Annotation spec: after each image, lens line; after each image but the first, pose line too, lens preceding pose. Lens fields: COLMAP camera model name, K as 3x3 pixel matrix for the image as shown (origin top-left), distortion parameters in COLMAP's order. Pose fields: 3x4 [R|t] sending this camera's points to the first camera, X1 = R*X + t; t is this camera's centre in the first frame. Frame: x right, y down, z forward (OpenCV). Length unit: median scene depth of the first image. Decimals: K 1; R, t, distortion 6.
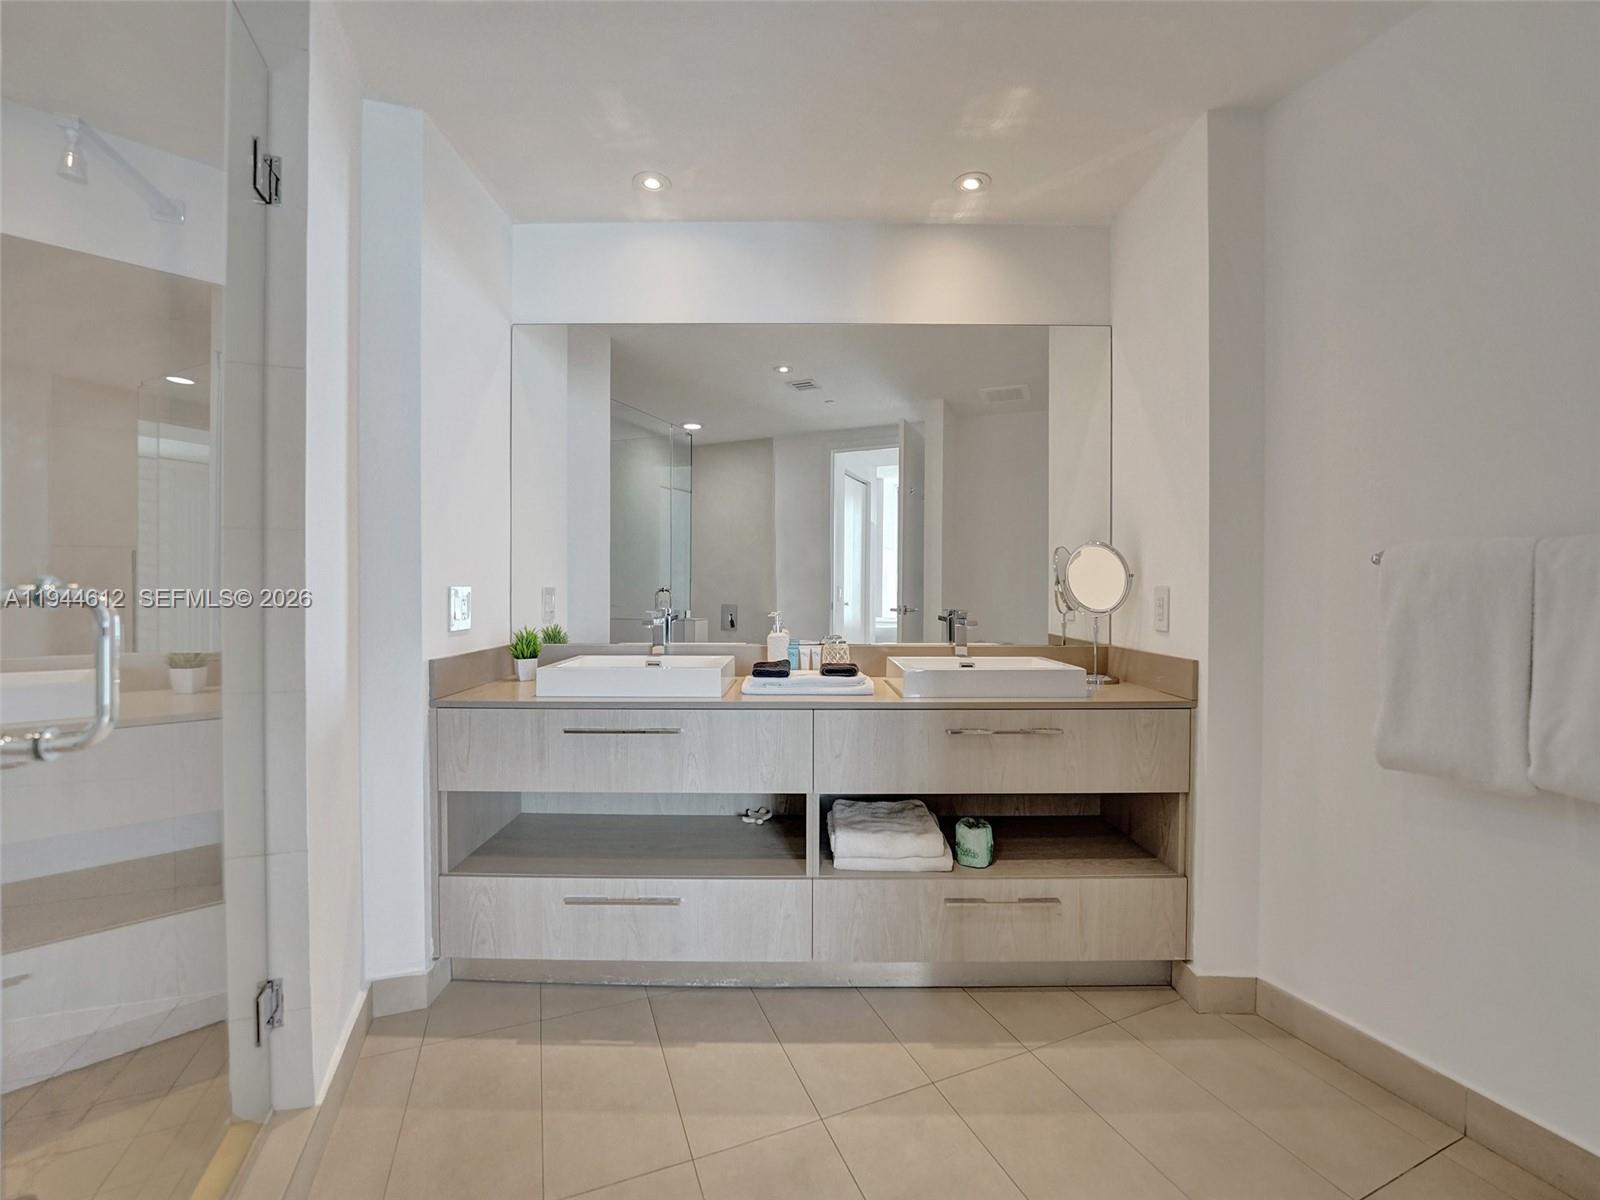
lens RADIAL K [[659.3, 0, 801.0], [0, 659.3, 601.5], [0, 0, 1]] dist [-0.020428, 0.000780]
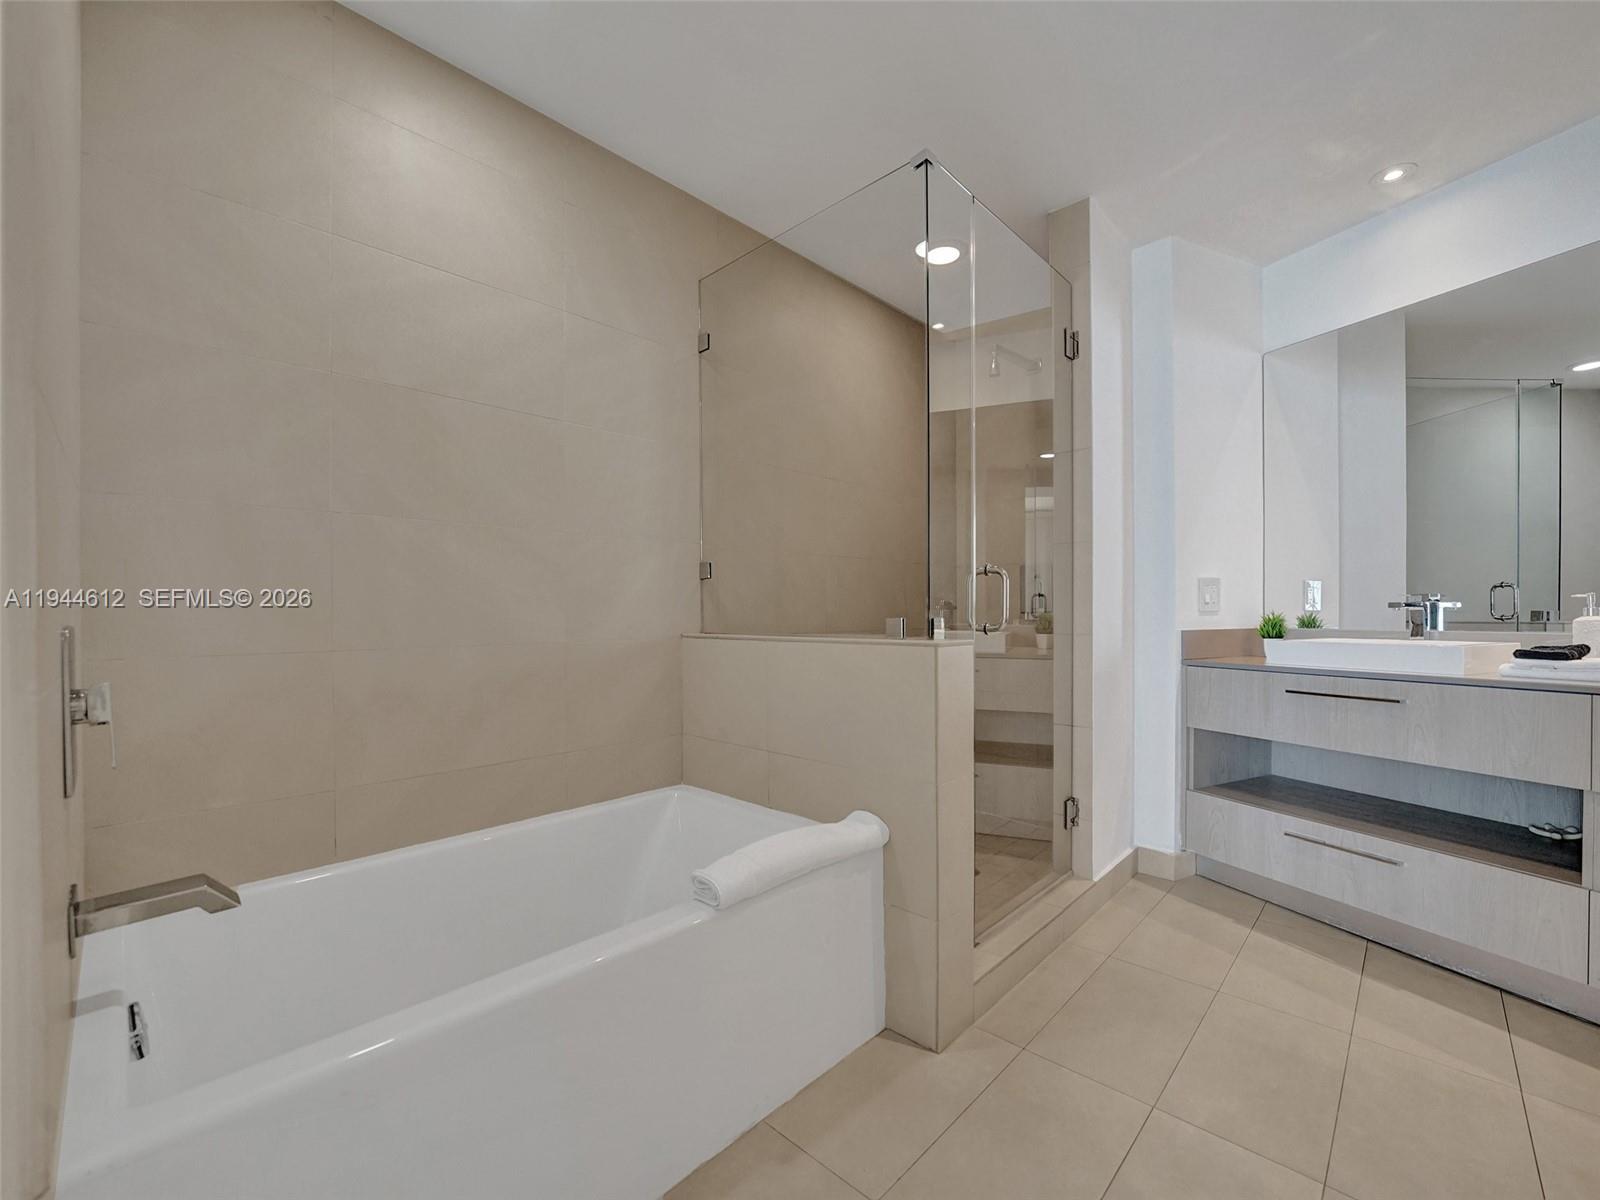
lens RADIAL K [[659.3, 0, 801.0], [0, 659.3, 601.5], [0, 0, 1]] dist [-0.020428, 0.000780]
pose [[0.419926, -0.015429, -0.907427, 0.350647], [-0.010957, 0.999696, -0.022068, 0.070593], [0.907492, 0.019210, 0.419629, -0.305115]]
